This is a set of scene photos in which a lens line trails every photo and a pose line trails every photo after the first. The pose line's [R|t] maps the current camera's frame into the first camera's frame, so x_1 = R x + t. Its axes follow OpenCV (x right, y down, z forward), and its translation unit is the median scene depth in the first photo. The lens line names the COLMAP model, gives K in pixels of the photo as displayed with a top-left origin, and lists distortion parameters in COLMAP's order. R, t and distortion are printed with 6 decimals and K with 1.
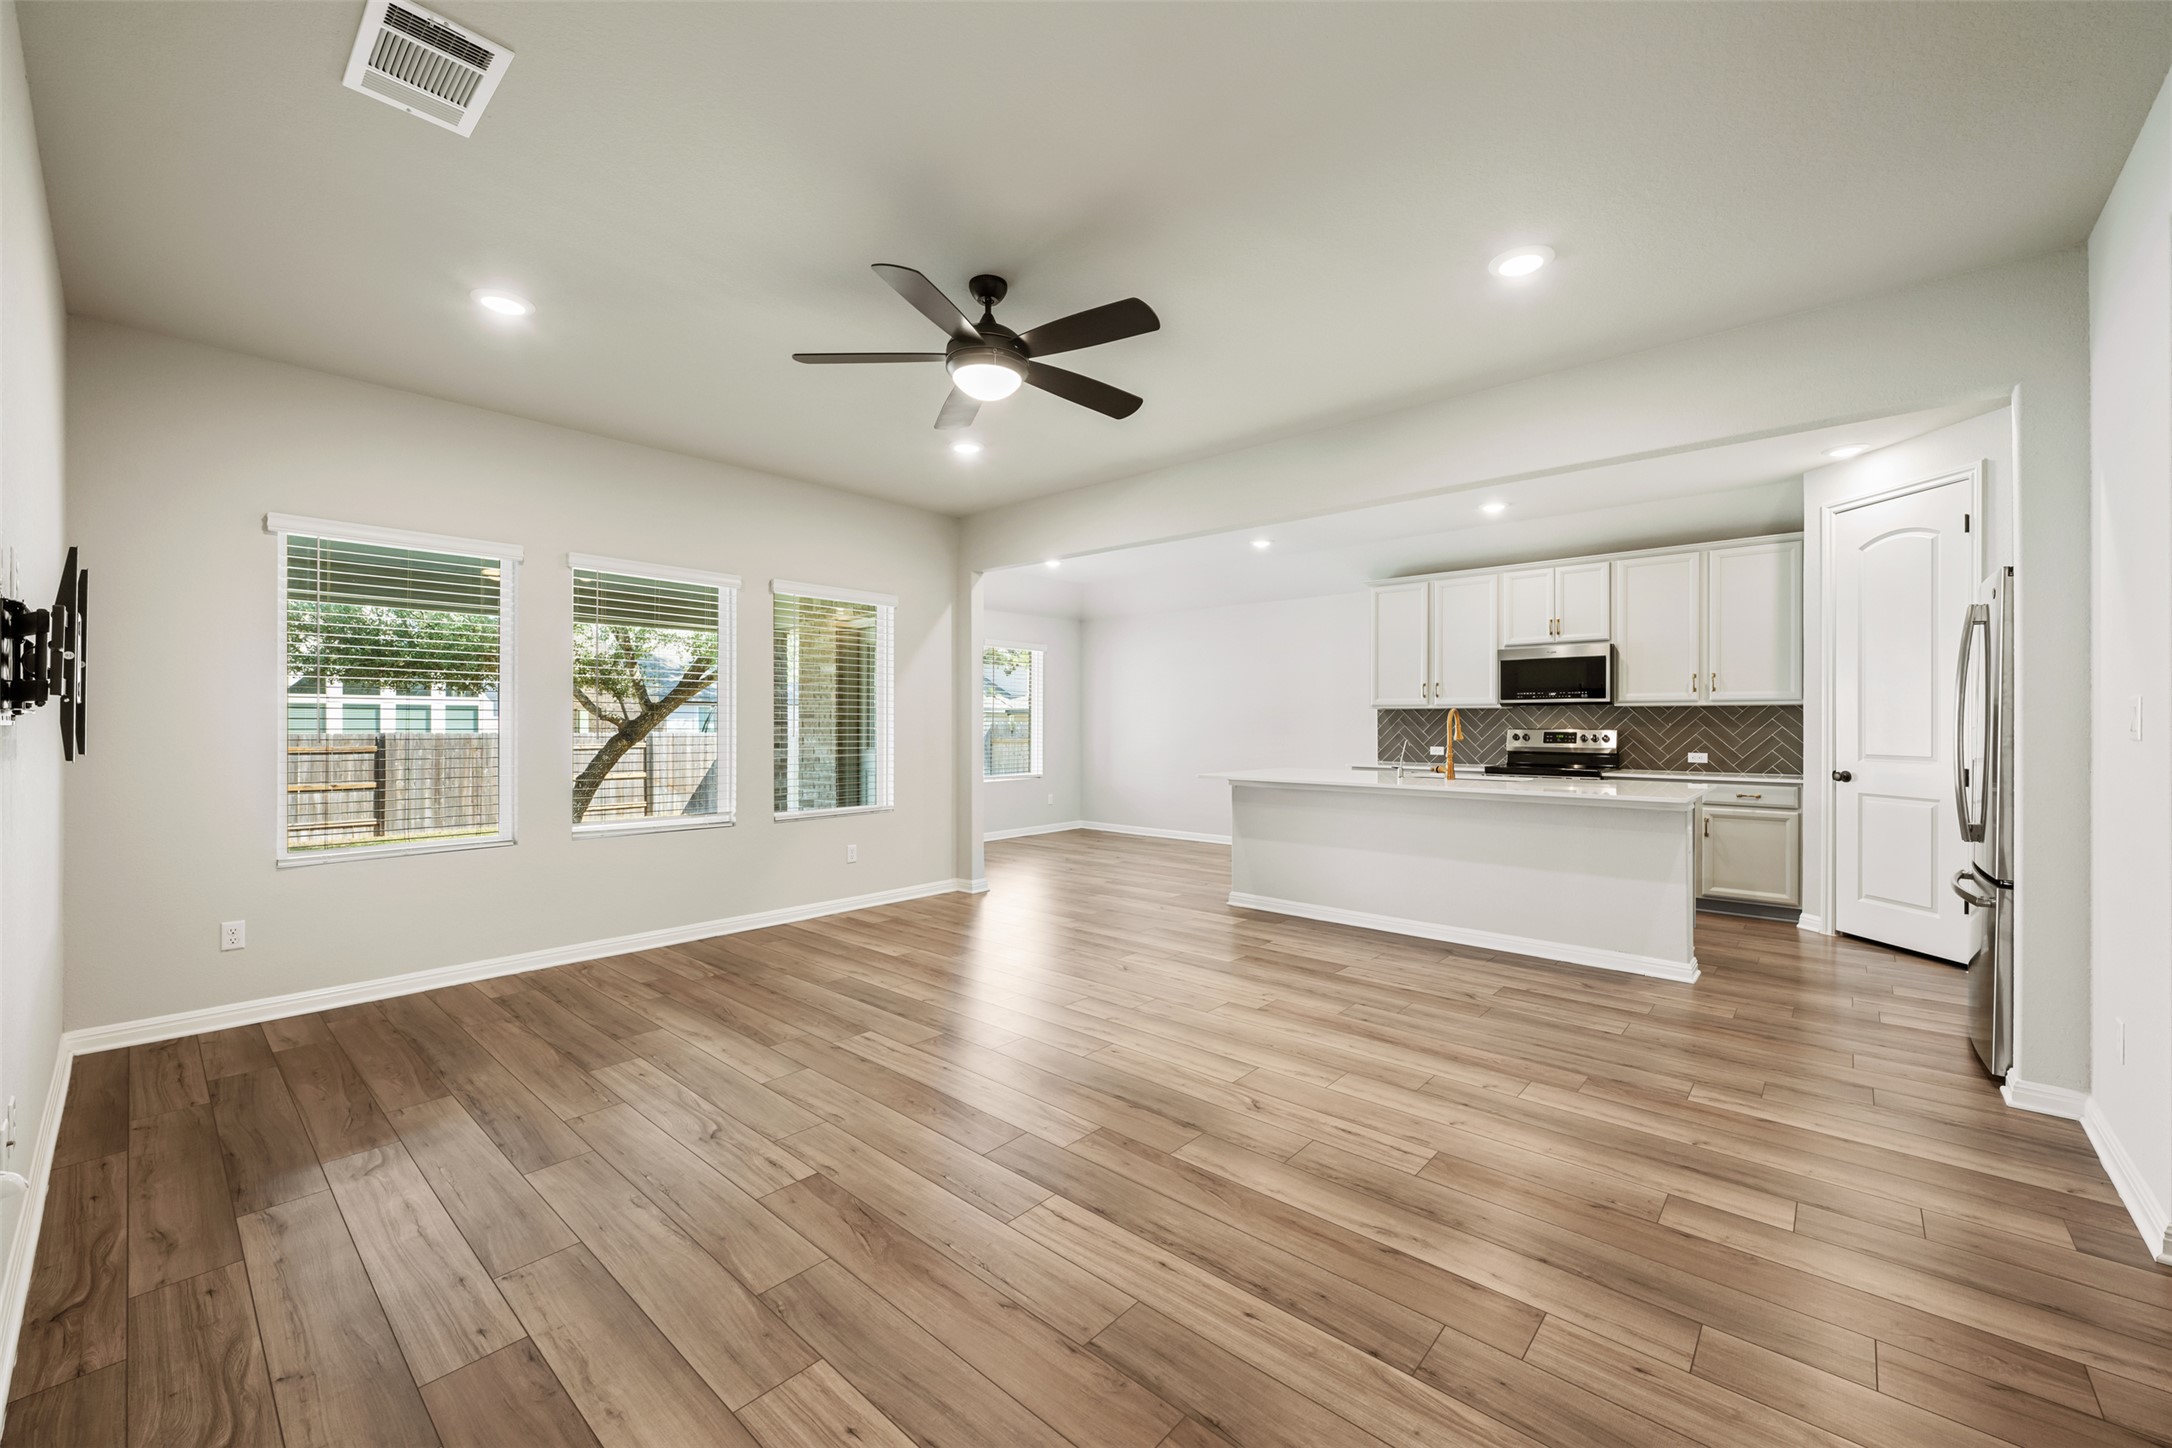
lens RADIAL K [[859.9, 0, 1086.4], [0, 859.9, 727.0], [0, 0, 1]] dist [-0.000584, -0.000067]
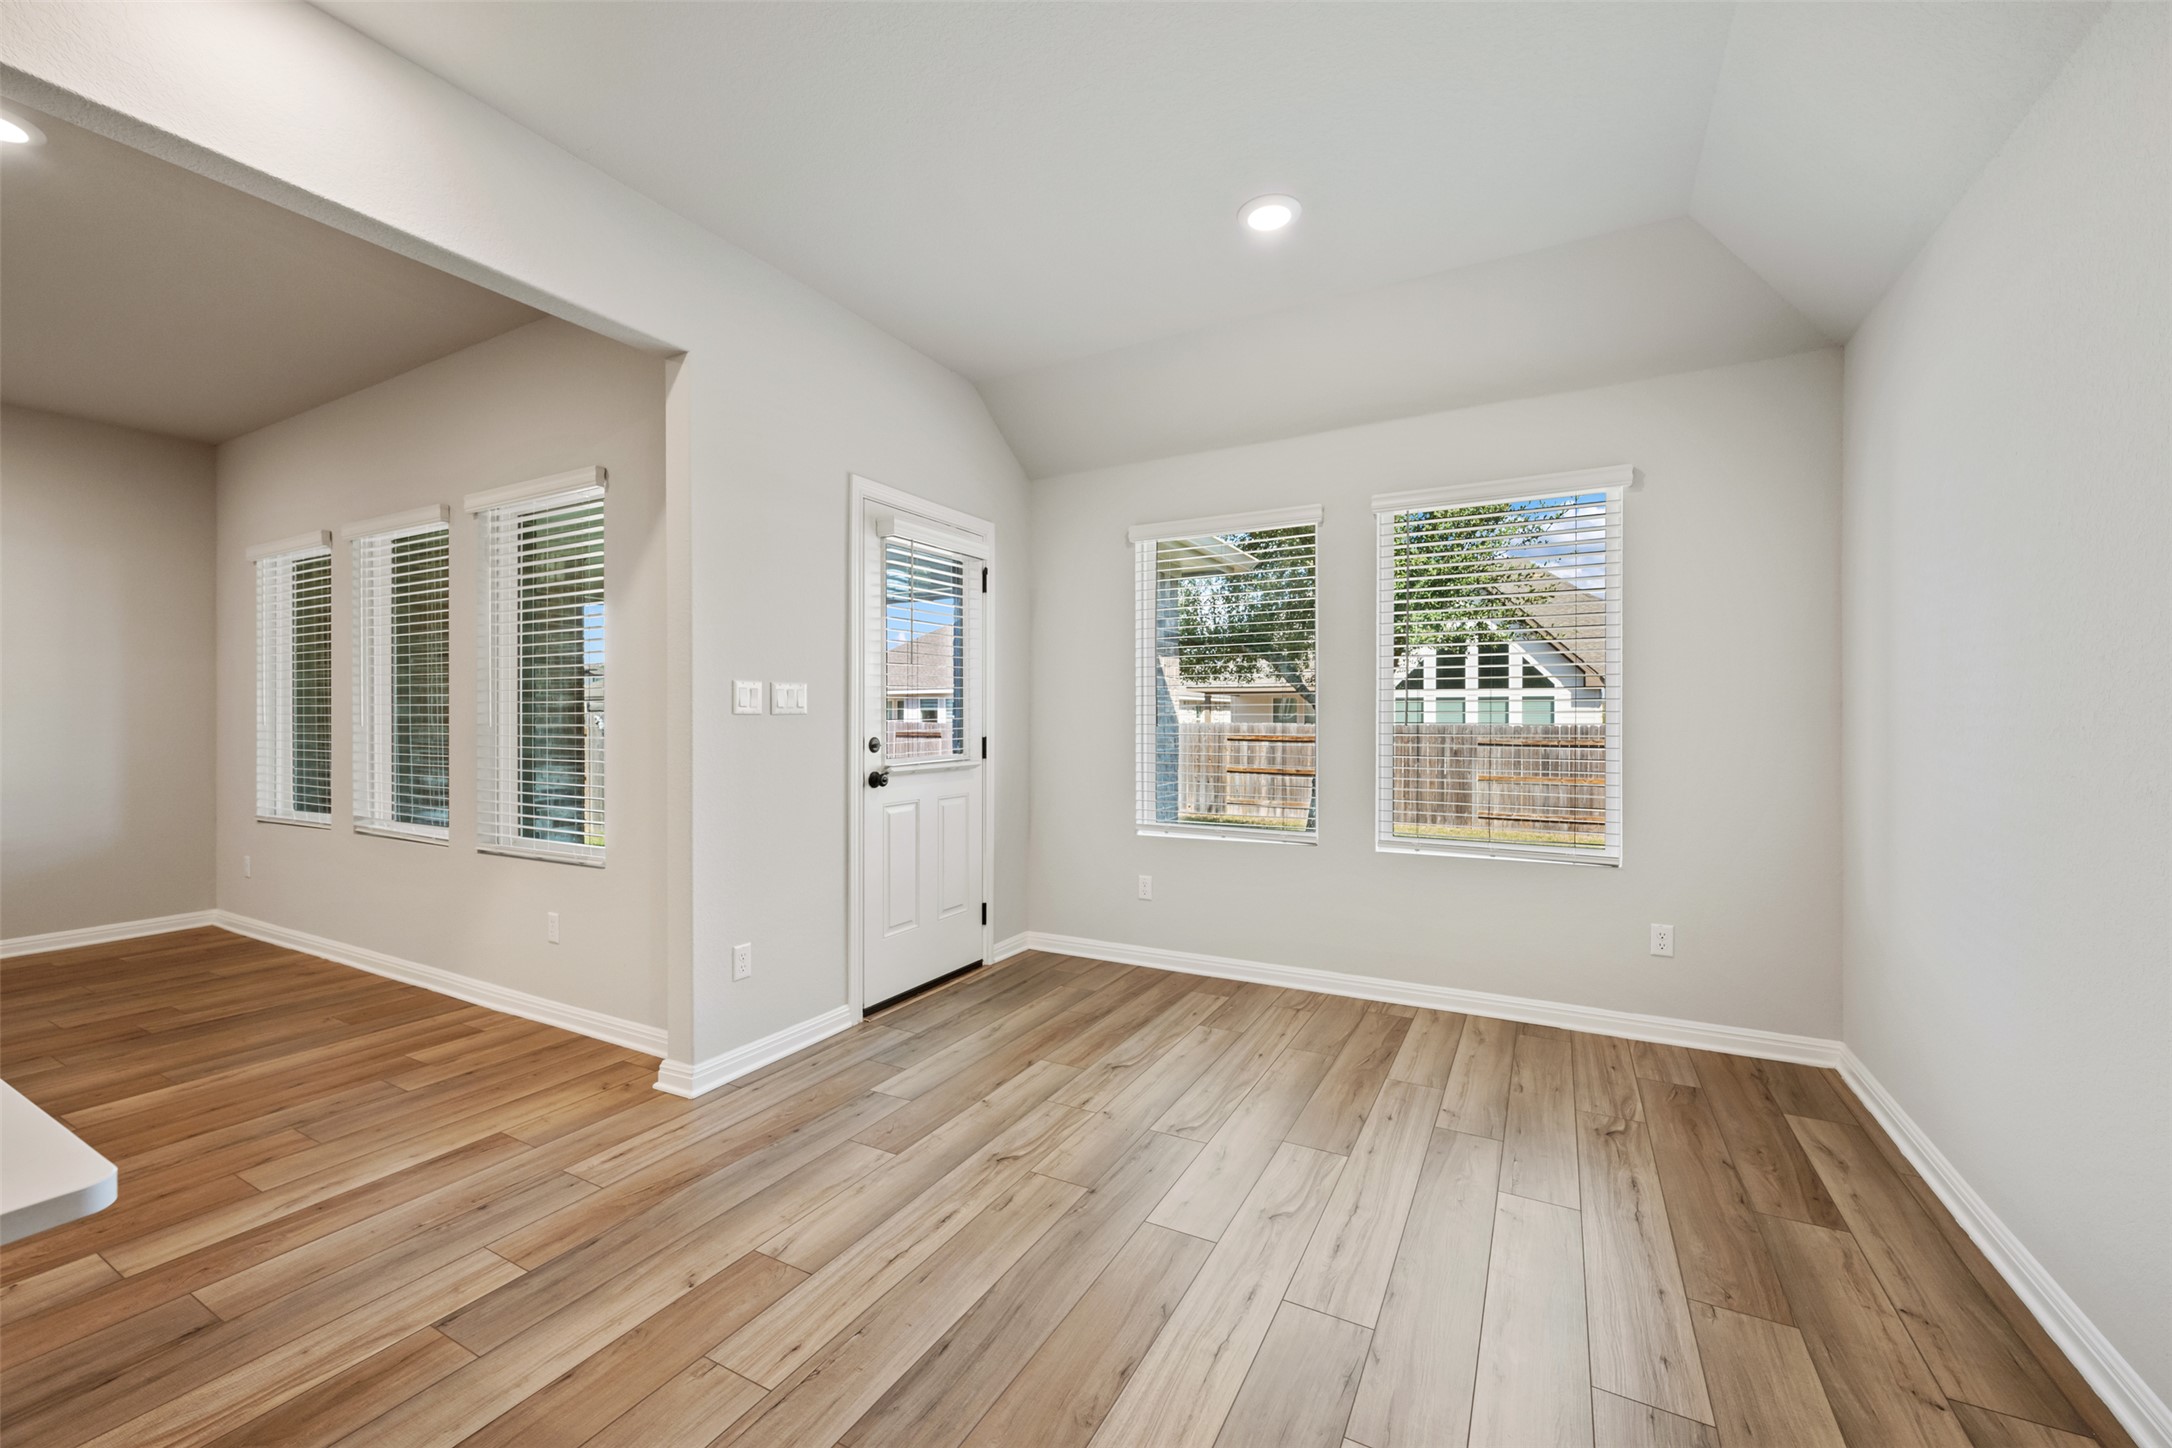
lens RADIAL K [[859.9, 0, 1093.7], [0, 859.9, 721.6], [0, 0, 1]] dist [-0.000584, -0.000067]
pose [[0.235598, 0.003216, -0.971845, 0.680809], [-0.003351, 0.999991, 0.002497, 0.013995], [0.971845, 0.002668, 0.235606, 2.253983]]
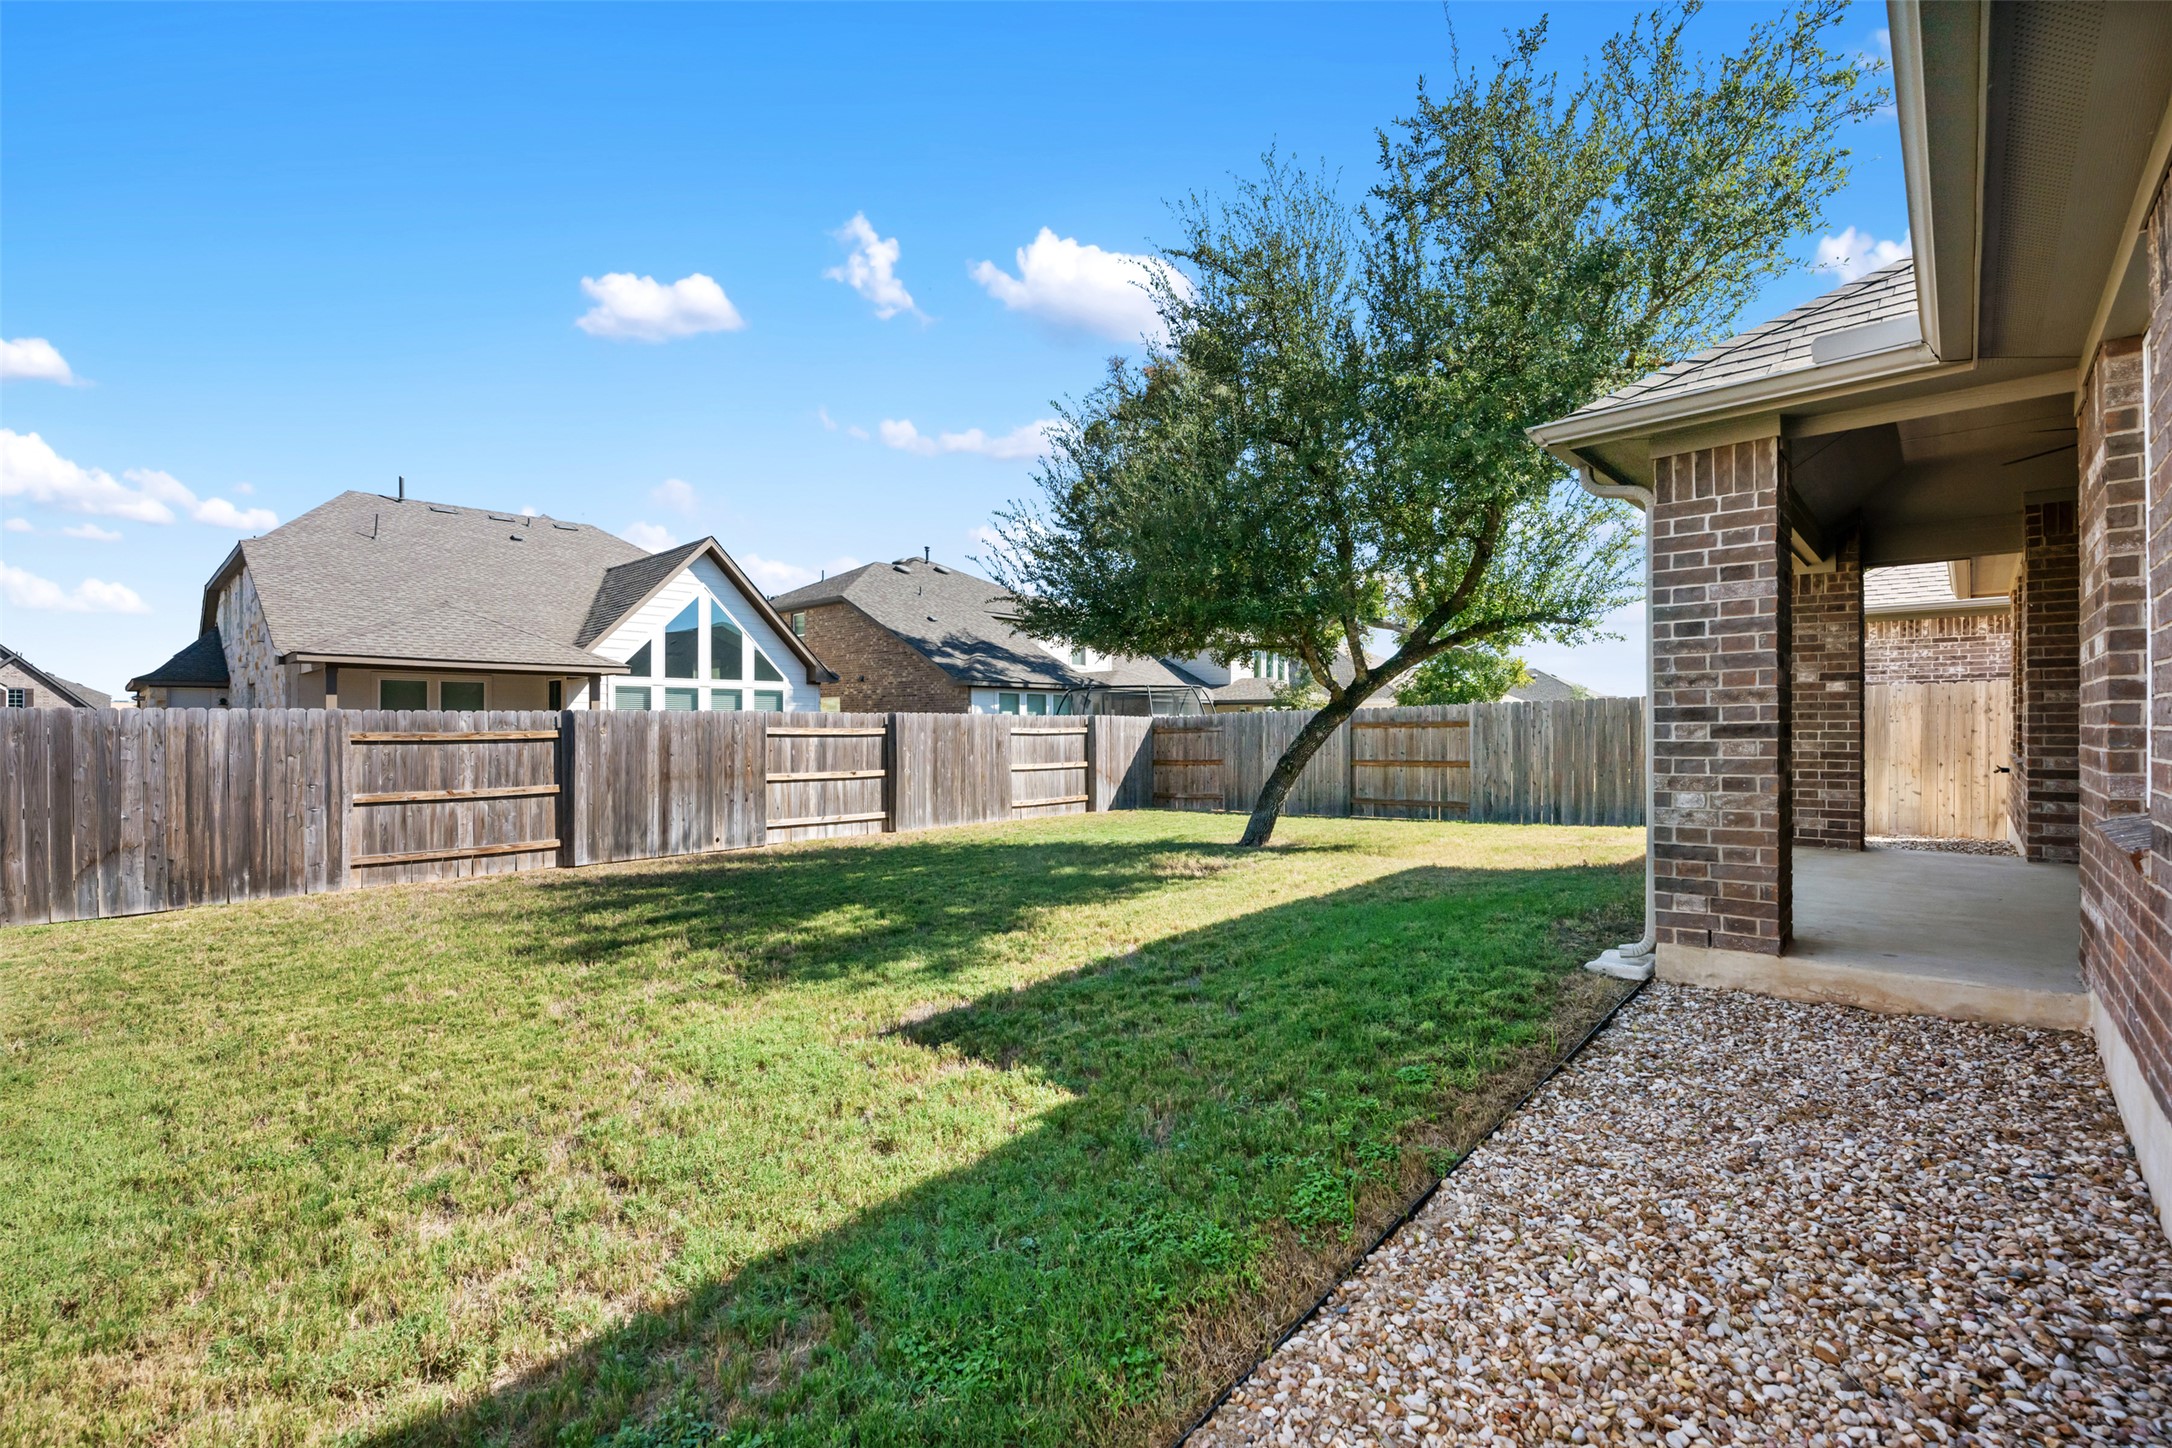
lens RADIAL K [[934.2, 0, 1081.3], [0, 934.2, 723.7], [0, 0, 1]] dist [0.001904, -0.000215]
pose [[0.999831, -0.002676, -0.018198, -2.946573], [0.002621, 0.999992, -0.003013, 0.101479], [0.018205, 0.002964, 0.999830, 0.299809]]
